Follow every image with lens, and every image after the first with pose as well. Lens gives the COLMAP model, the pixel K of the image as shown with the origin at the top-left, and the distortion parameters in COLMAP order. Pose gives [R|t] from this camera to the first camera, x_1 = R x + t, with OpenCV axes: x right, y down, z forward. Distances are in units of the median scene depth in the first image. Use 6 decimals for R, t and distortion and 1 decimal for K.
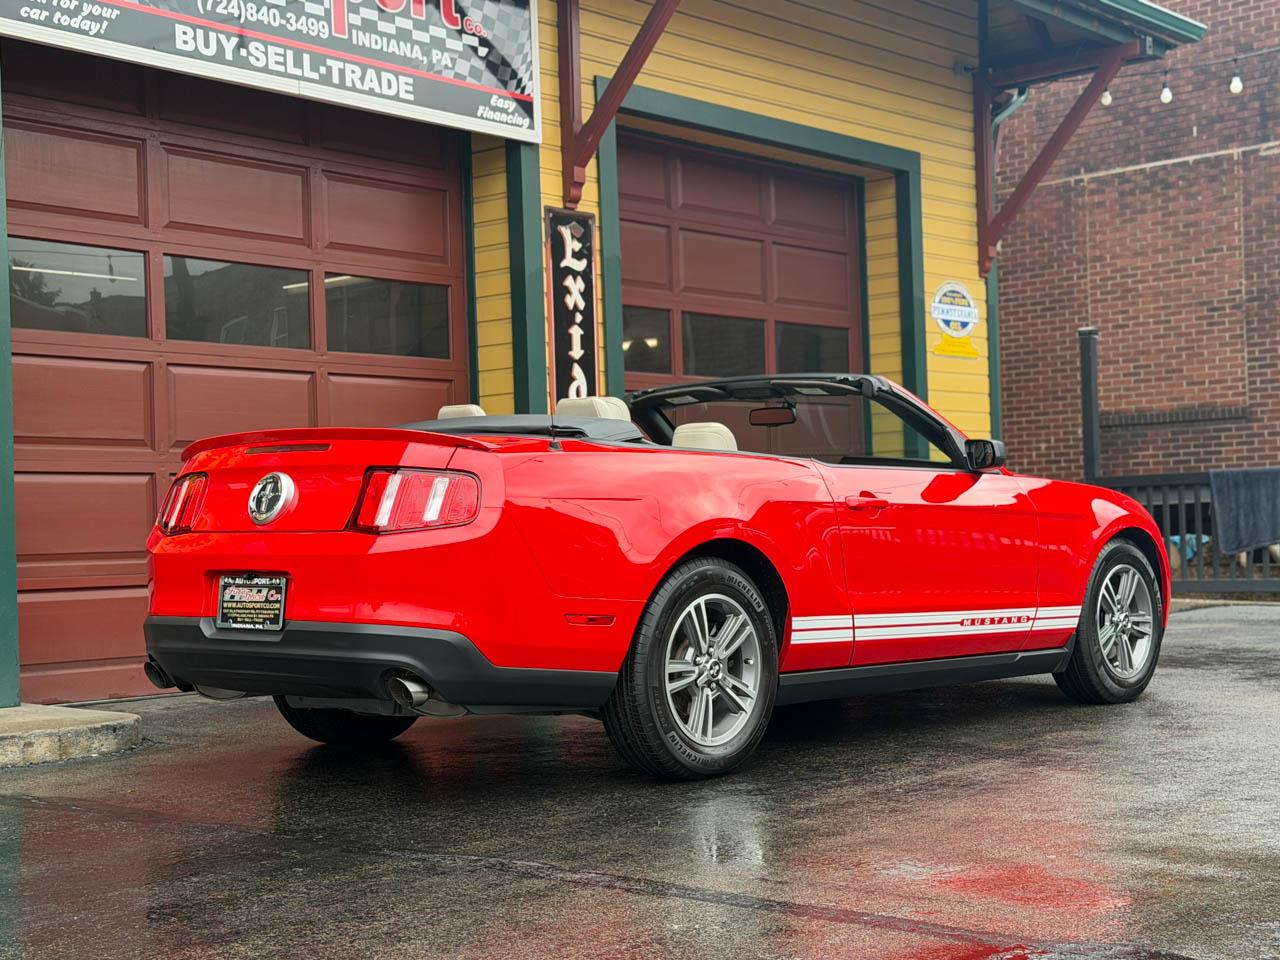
lens RADIAL K [[1967.8, 0, 659.0], [0, 1967.8, 478.3], [0, 0, 1]] dist [0.133007, 0.000000]
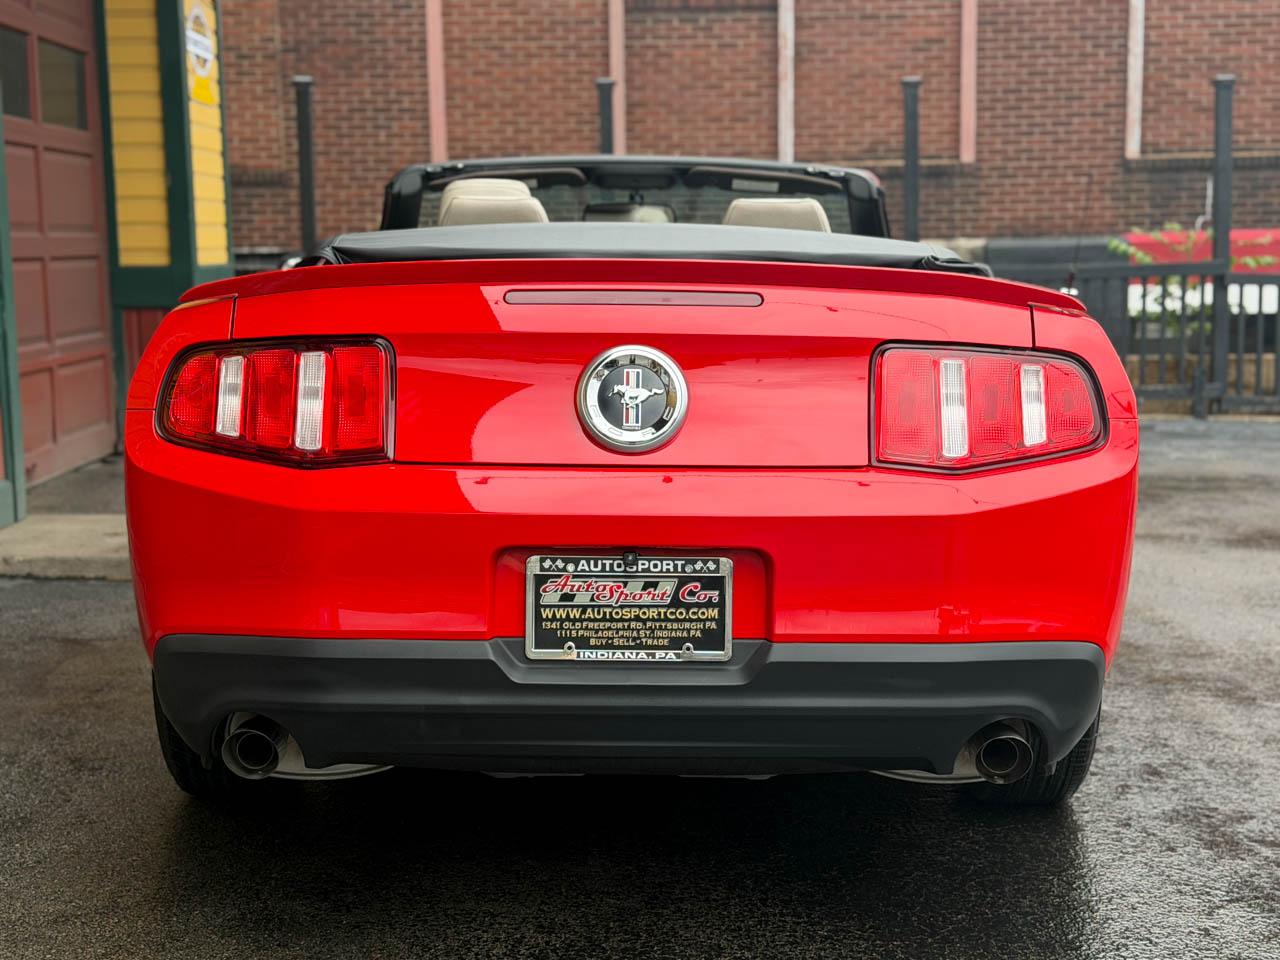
lens RADIAL K [[1967.8, 0, 662.9], [0, 1967.8, 453.9], [0, 0, 1]] dist [0.133007, 0.000000]
pose [[0.751355, -0.047935, 0.658155, -0.326774], [-0.030100, 0.993831, 0.106745, -0.018501], [-0.659212, -0.100014, 0.745277, 0.387367]]
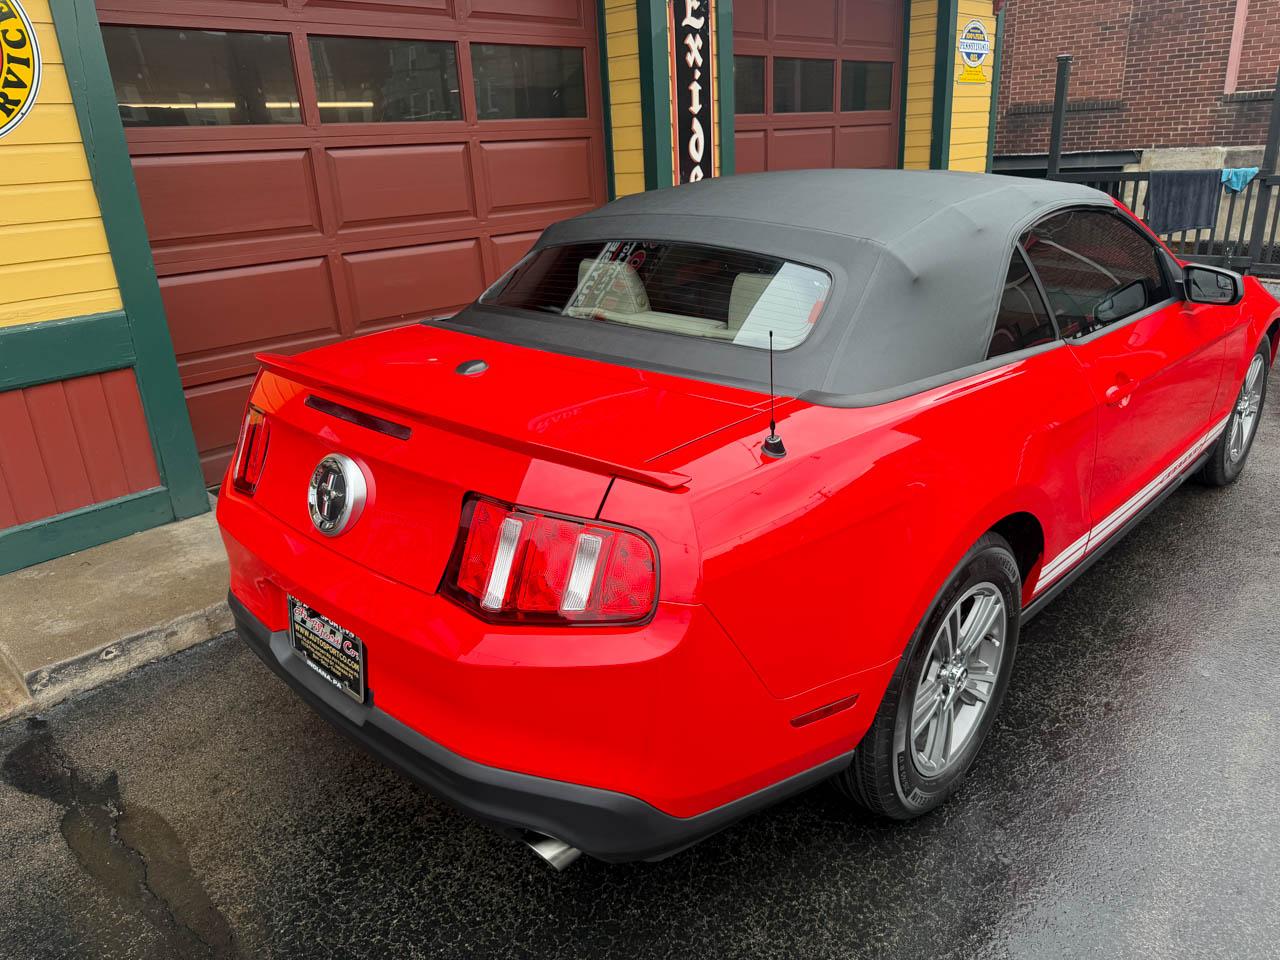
lens RADIAL K [[918.8, 0, 639.4], [0, 918.8, 481.1], [0, 0, 1]] dist [0.001967, -0.009407]
pose [[0.998373, 0.000405, -0.057025, -0.047534], [0.020934, 0.927555, 0.373099, -0.067398], [0.053045, -0.373685, 0.926038, 0.450481]]
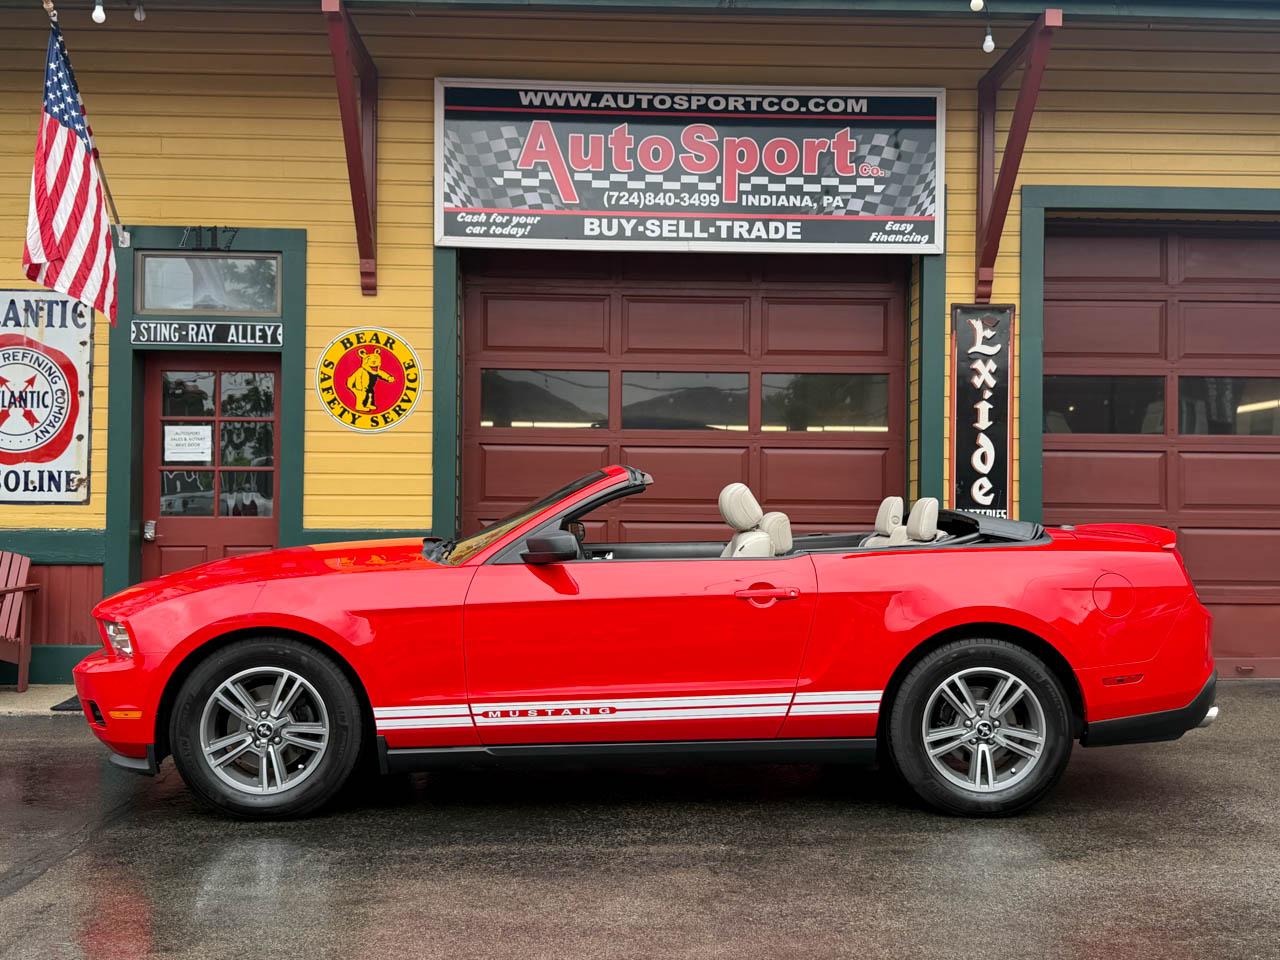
lens RADIAL K [[1315.5, 0, 632.8], [0, 1315.5, 480.8], [0, 0, 1]] dist [0.100181, 0.000000]
pose [[0.664565, 0.014848, -0.747083, 0.449198], [-0.006451, 0.999879, 0.014134, -0.042571], [0.747203, -0.004574, 0.664580, 0.334209]]
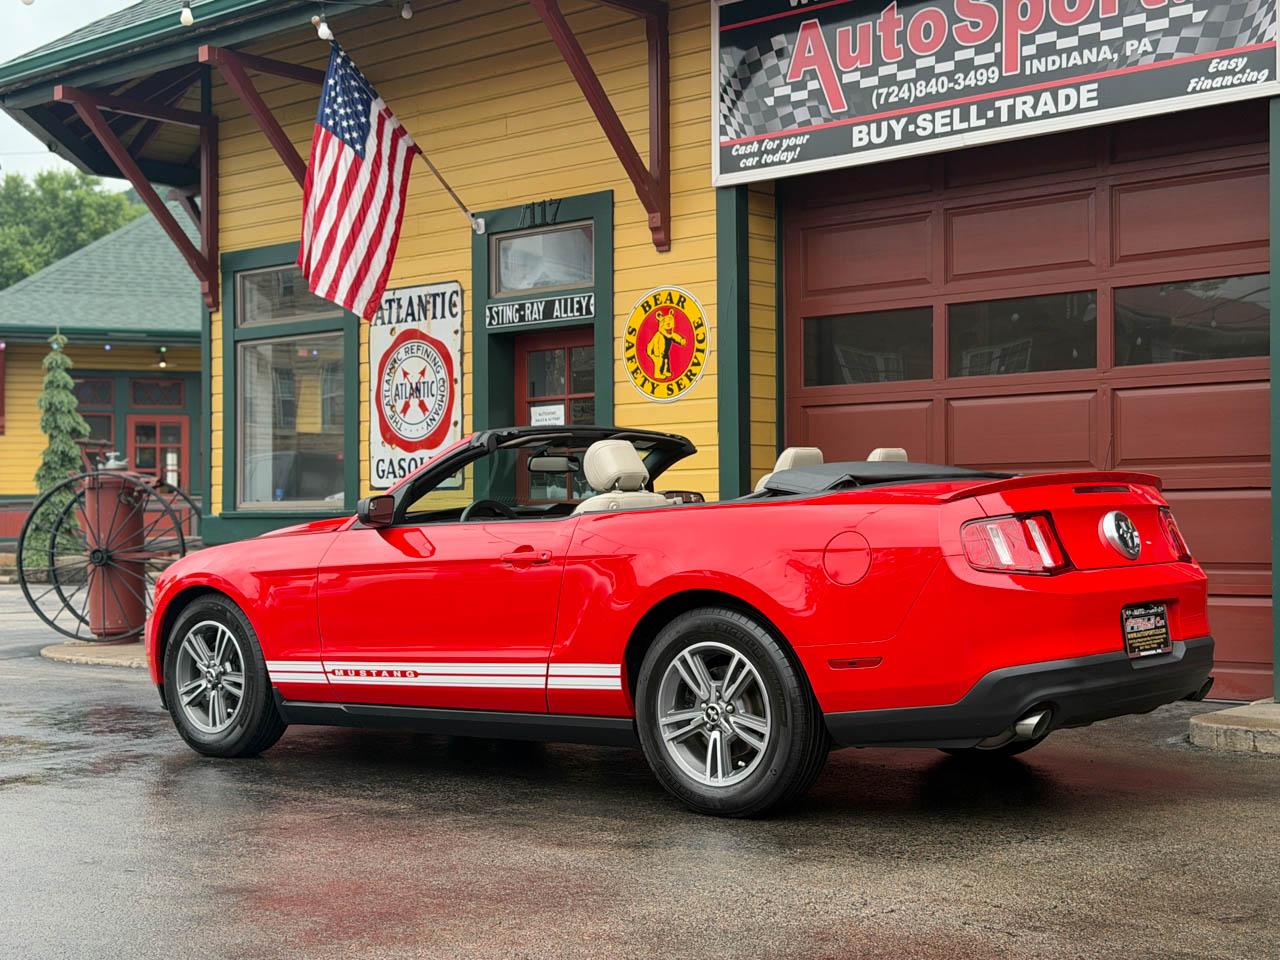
lens RADIAL K [[1825.9, 0, 612.0], [0, 1825.9, 482.0], [0, 0, 1]] dist [0.102370, 0.000000]
pose [[-0.035366, 0.008740, -0.999336, 0.774851], [0.037335, 0.999275, 0.007418, -0.022728], [0.998677, -0.037048, -0.035666, 0.779351]]
